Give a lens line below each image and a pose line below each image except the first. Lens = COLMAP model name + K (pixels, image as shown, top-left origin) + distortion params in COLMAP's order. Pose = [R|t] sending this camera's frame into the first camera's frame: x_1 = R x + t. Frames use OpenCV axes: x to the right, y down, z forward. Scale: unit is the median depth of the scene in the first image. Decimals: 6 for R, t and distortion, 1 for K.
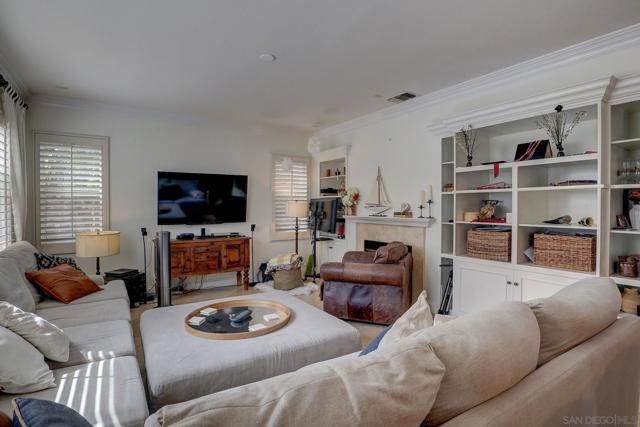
lens RADIAL K [[322.0, 0, 320.4], [0, 322.0, 209.8], [0, 0, 1]] dist [-0.029840, 0.007362]
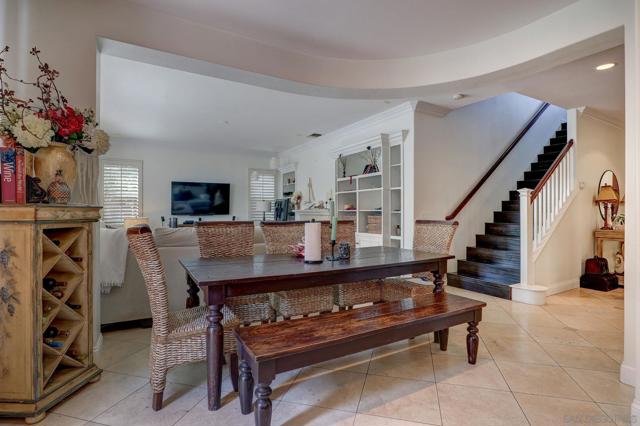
lens RADIAL K [[322.0, 0, 324.3], [0, 322.0, 209.6], [0, 0, 1]] dist [-0.029840, 0.007362]
pose [[0.997928, 0.000674, -0.064344, 0.337225], [-0.002088, 0.999758, -0.021908, 0.051898], [0.064313, 0.021997, 0.997687, -0.515047]]
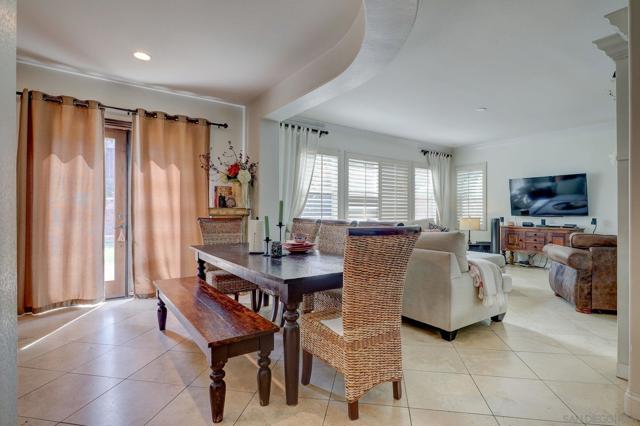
lens RADIAL K [[322.0, 0, 324.9], [0, 322.0, 209.1], [0, 0, 1]] dist [-0.029840, 0.007362]
pose [[0.031186, -0.007901, -0.999482, 0.881850], [-0.021347, 0.999735, -0.008569, 0.046161], [0.999286, 0.021603, 0.031009, 0.089613]]
